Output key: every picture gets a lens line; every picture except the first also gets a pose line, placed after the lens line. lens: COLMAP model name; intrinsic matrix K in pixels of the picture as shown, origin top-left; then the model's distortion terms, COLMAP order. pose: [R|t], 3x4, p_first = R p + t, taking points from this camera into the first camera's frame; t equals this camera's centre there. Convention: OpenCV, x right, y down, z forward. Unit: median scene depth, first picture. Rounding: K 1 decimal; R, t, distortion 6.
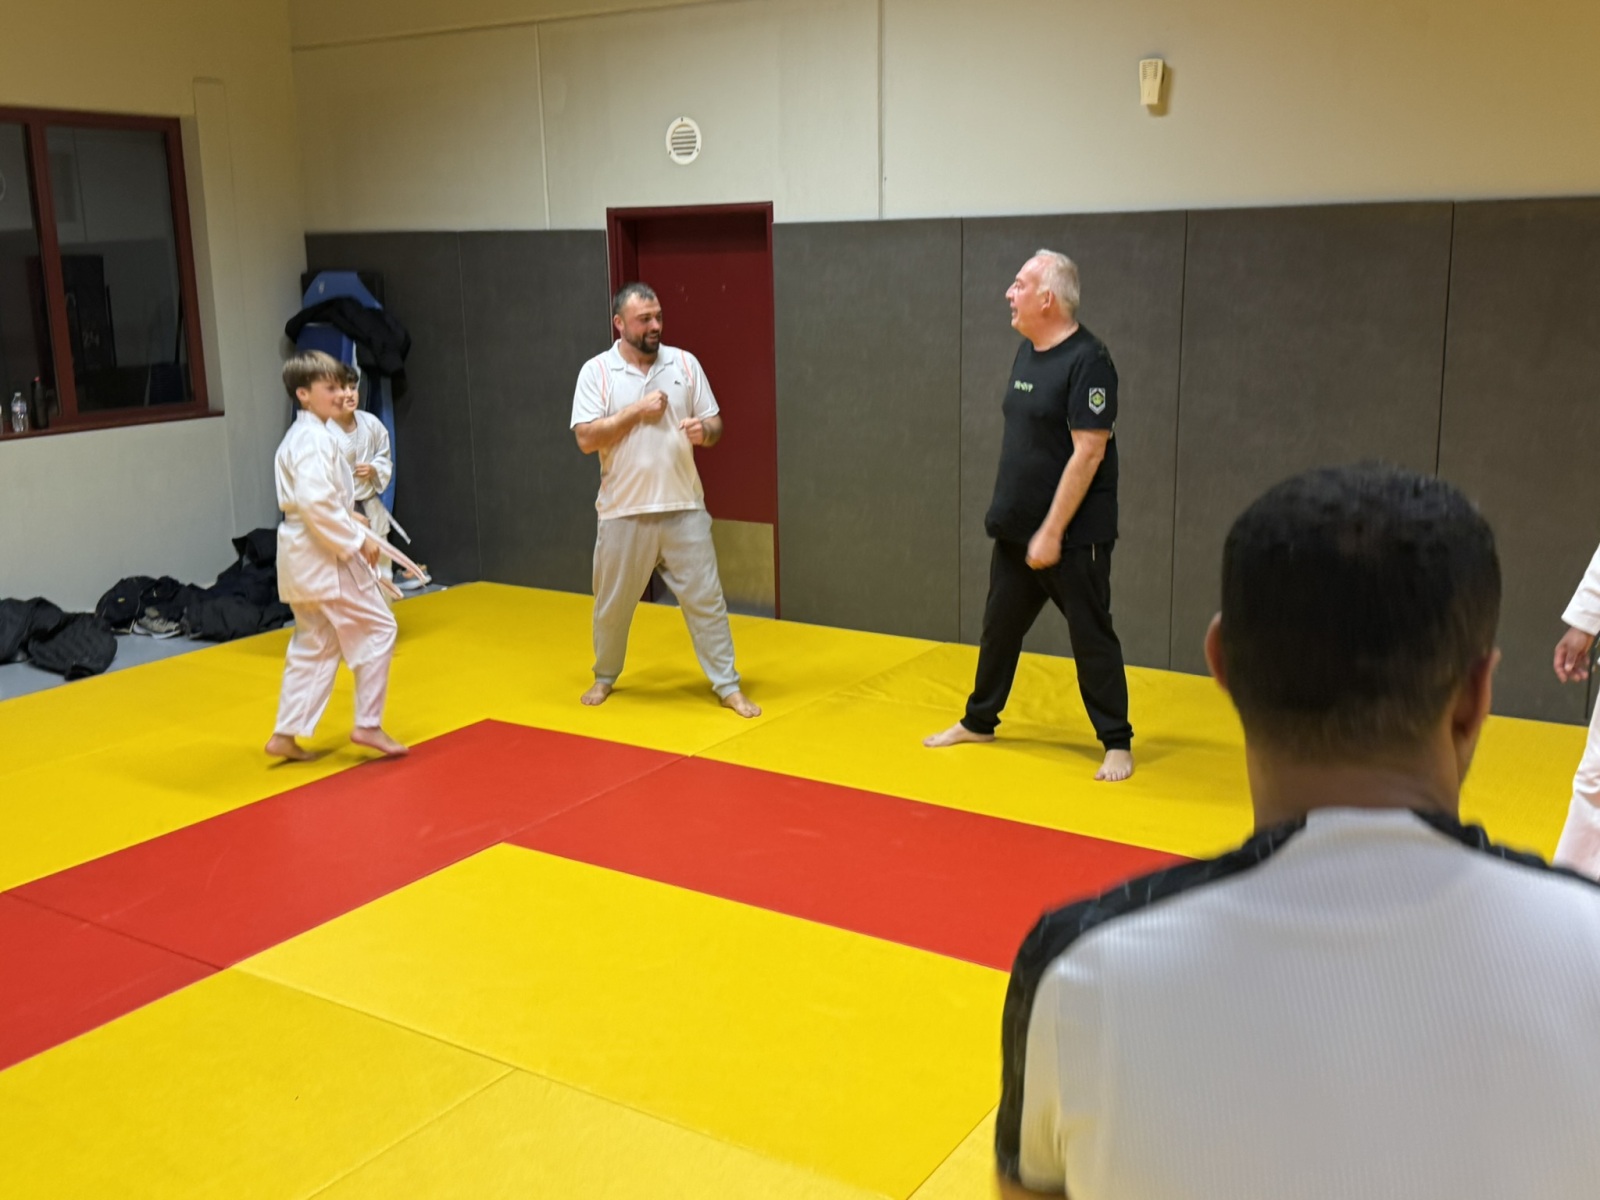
lens RADIAL K [[1603.6, 0, 834.9], [0, 1603.6, 575.0], [0, 0, 1]] dist [0.052156, 0.000000]
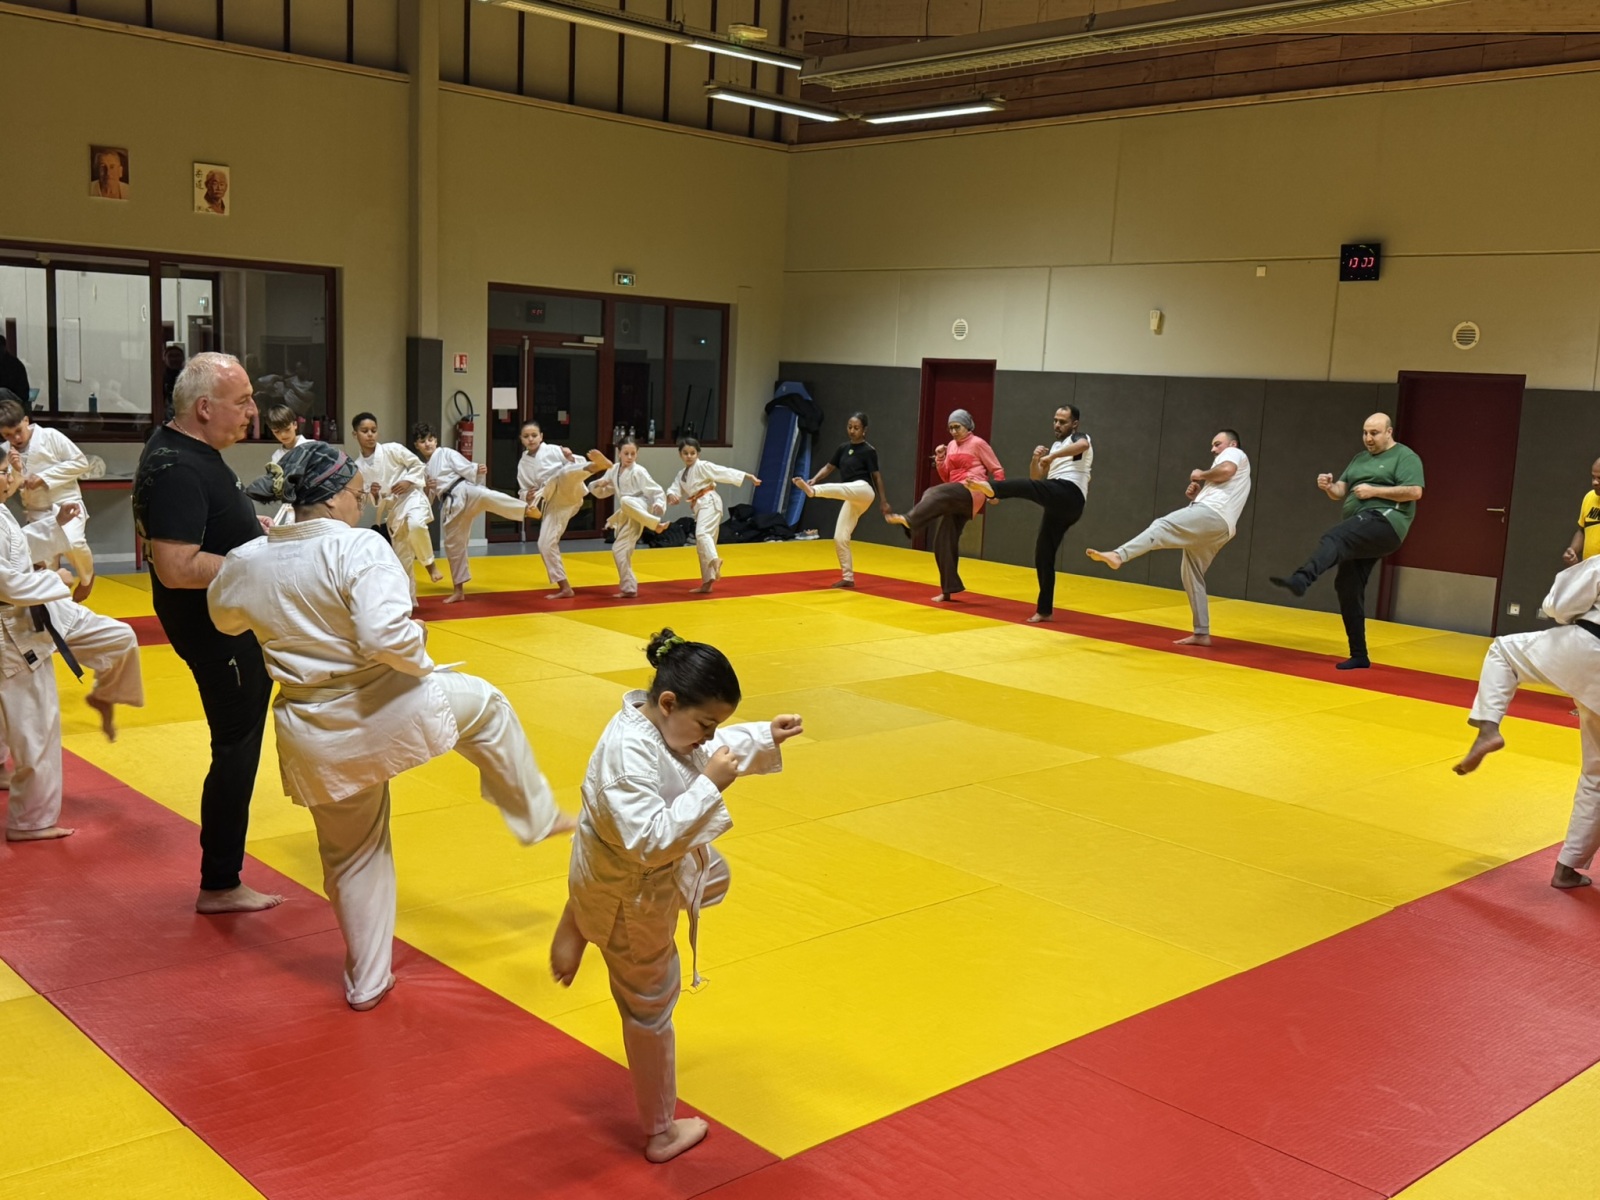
lens RADIAL K [[1603.6, 0, 798.6], [0, 1603.6, 611.8], [0, 0, 1]] dist [0.052156, 0.000000]
pose [[0.963045, 0.100556, -0.249866, 0.257399], [-0.115209, 0.992336, -0.044687, 0.210124], [0.243458, 0.071822, 0.967249, -1.031689]]
